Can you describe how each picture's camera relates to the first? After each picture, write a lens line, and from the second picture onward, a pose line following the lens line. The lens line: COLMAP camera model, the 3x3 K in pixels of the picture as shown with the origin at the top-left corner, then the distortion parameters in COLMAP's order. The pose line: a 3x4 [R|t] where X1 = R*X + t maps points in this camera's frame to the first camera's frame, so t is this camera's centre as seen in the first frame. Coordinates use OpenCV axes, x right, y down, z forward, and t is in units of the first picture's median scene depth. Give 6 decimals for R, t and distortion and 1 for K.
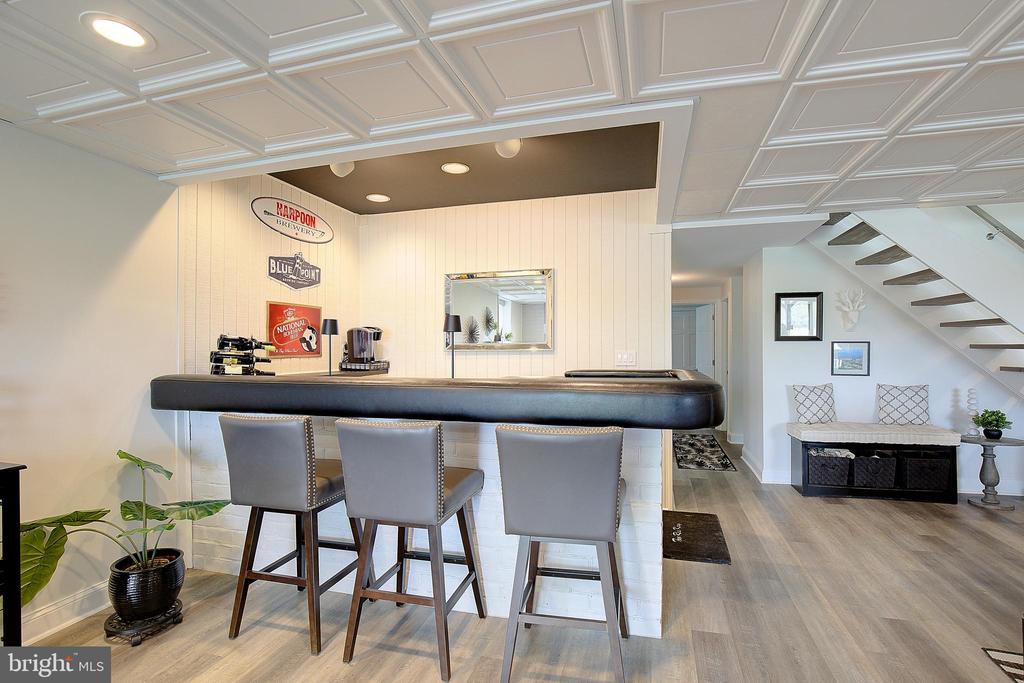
lens RADIAL K [[470.1, 0, 514.7], [0, 470.1, 345.5], [0, 0, 1]] dist [-0.008328, 0.001359]
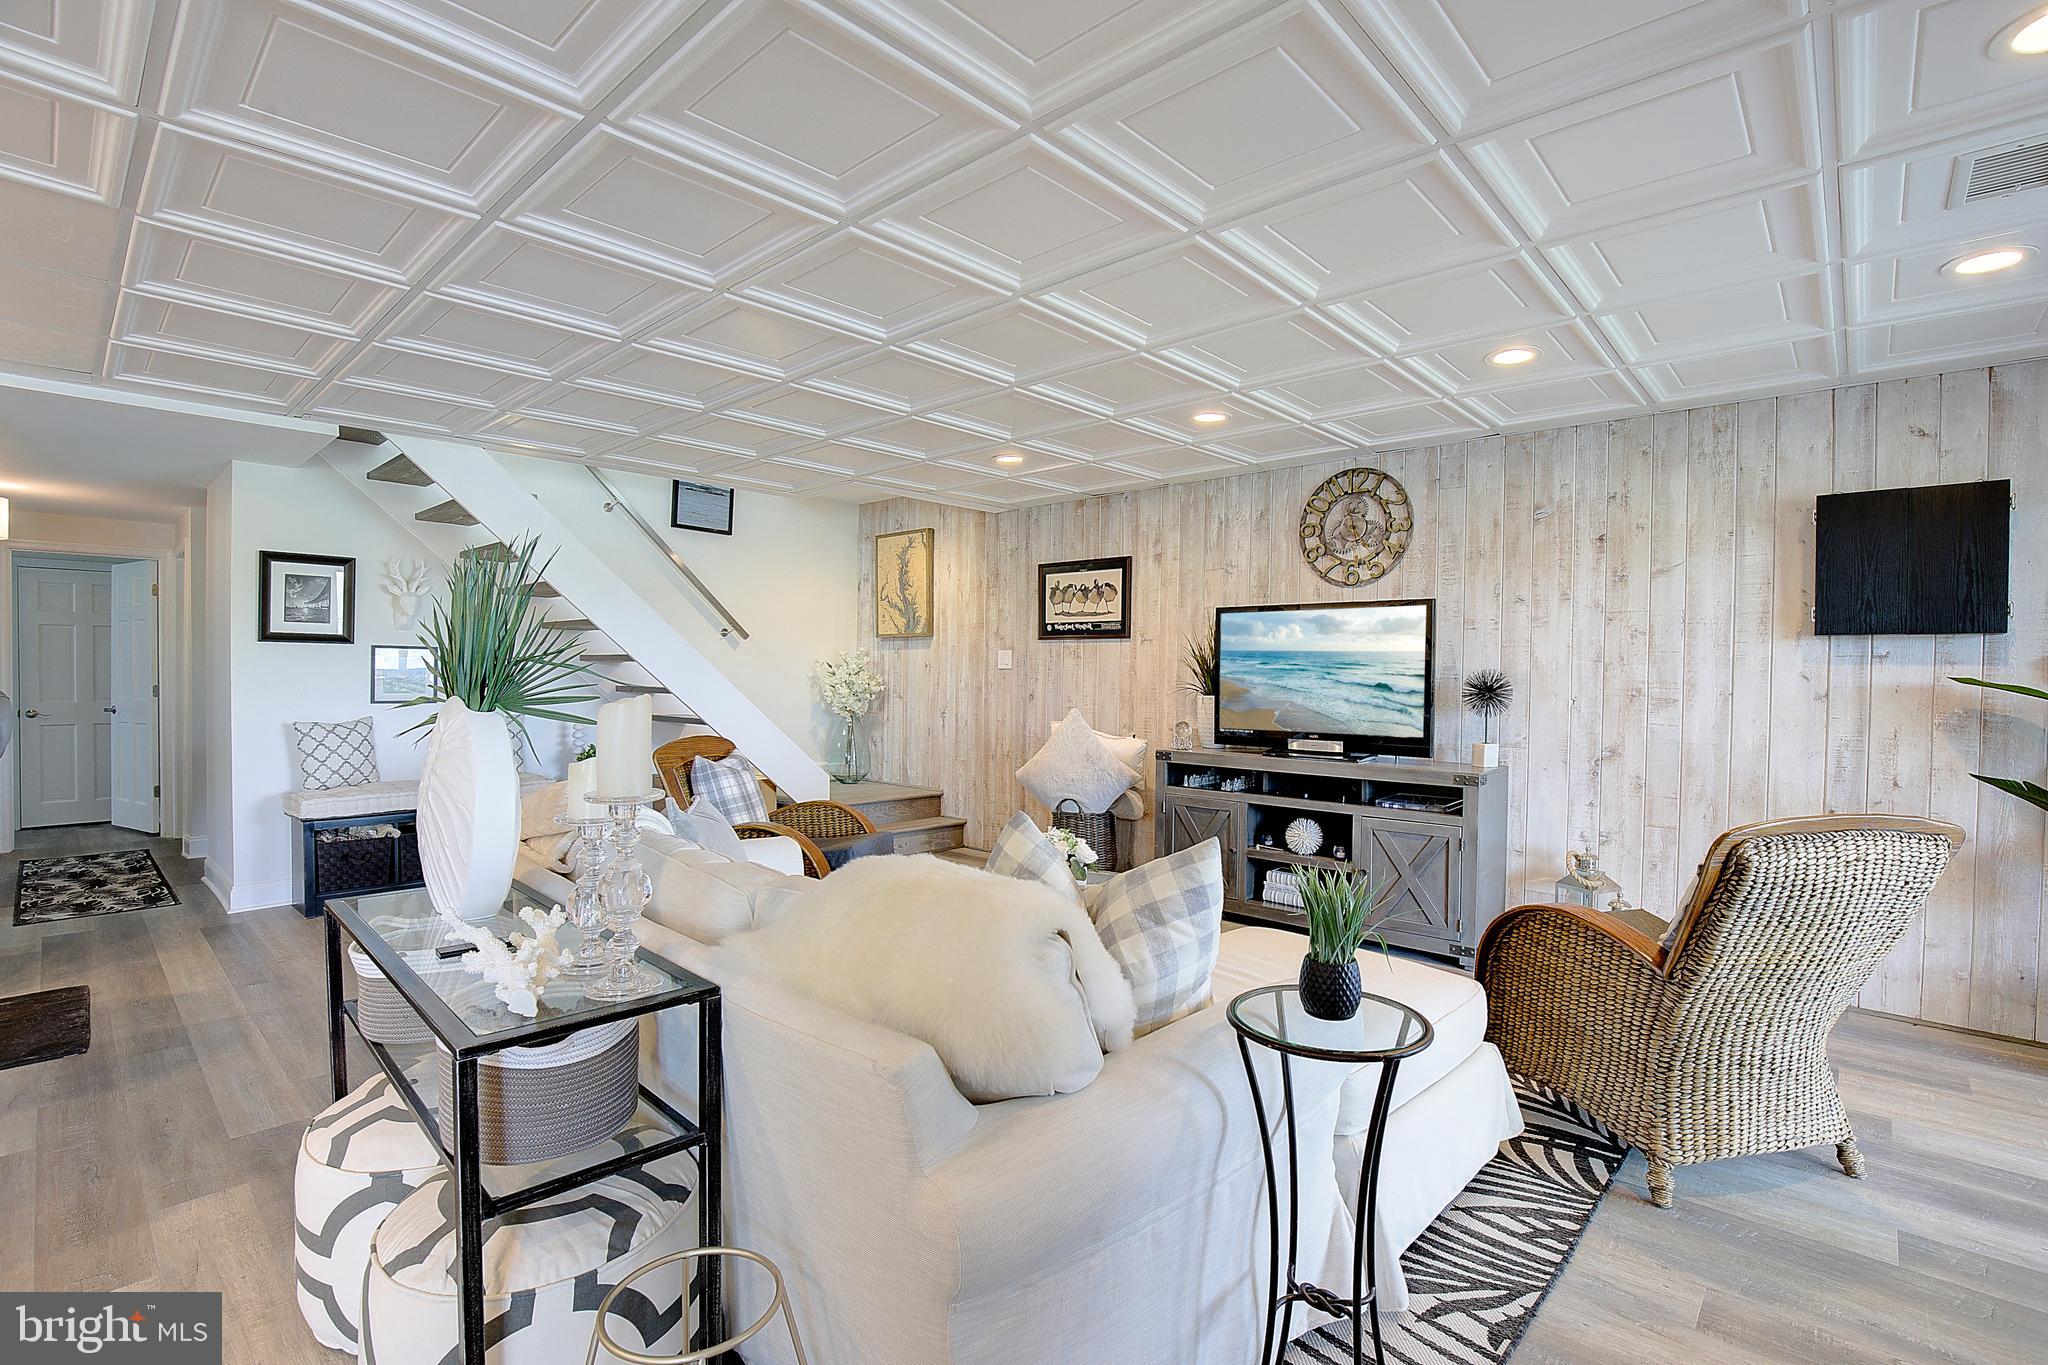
lens RADIAL K [[940.3, 0, 1010.0], [0, 940.3, 687.2], [0, 0, 1]] dist [-0.008328, 0.001359]
pose [[0.458380, -0.005635, 0.888739, 0.003991], [-0.013939, 0.999811, 0.013528, 0.016972], [-0.888647, -0.018589, 0.458215, -0.248126]]
